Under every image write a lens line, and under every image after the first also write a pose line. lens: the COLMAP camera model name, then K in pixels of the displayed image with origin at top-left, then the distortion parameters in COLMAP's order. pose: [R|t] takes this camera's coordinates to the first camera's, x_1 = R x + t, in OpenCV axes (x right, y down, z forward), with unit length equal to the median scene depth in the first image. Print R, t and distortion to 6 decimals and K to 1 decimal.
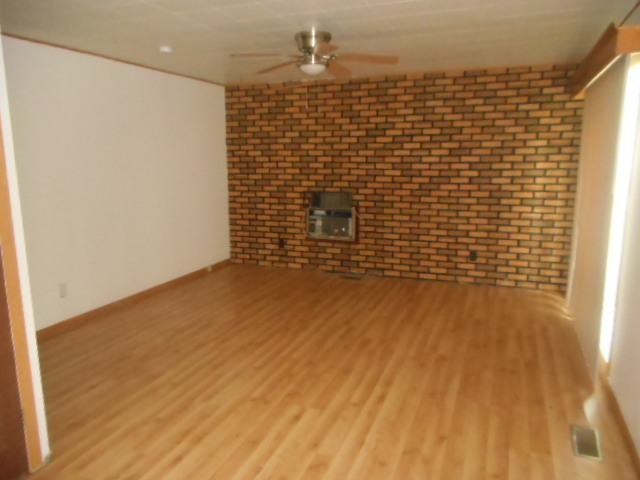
lens RADIAL K [[488.0, 0, 320.0], [0, 488.0, 240.0], [0, 0, 1]] dist [0.002993, 0.004866]
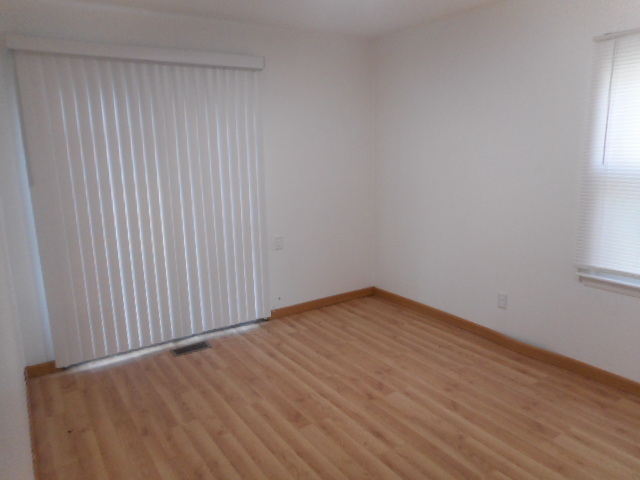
lens RADIAL K [[488.0, 0, 320.0], [0, 488.0, 240.0], [0, 0, 1]] dist [0.002993, 0.004866]
pose [[-0.590327, 0.182485, -0.786265, 0.524996], [-0.113006, 0.945829, 0.304363, -0.173212], [0.799214, 0.268526, -0.537727, 0.931966]]
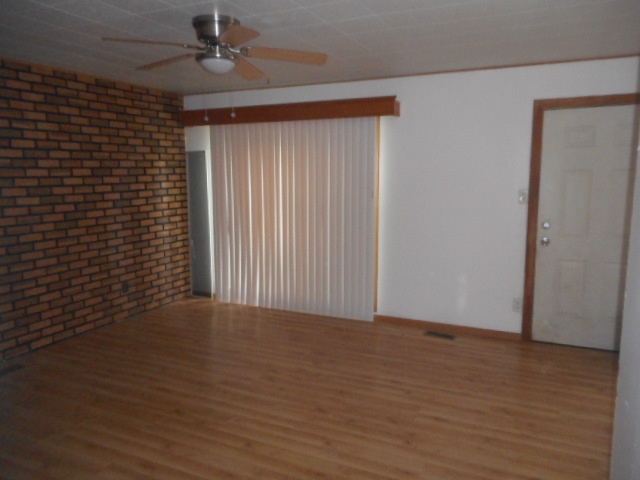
lens RADIAL K [[488.0, 0, 320.0], [0, 488.0, 240.0], [0, 0, 1]] dist [0.002993, 0.004866]
pose [[0.061898, -0.134185, 0.989021, -0.560600], [0.175793, 0.976896, 0.121537, -0.101611], [-0.982479, 0.166340, 0.084057, 0.577566]]
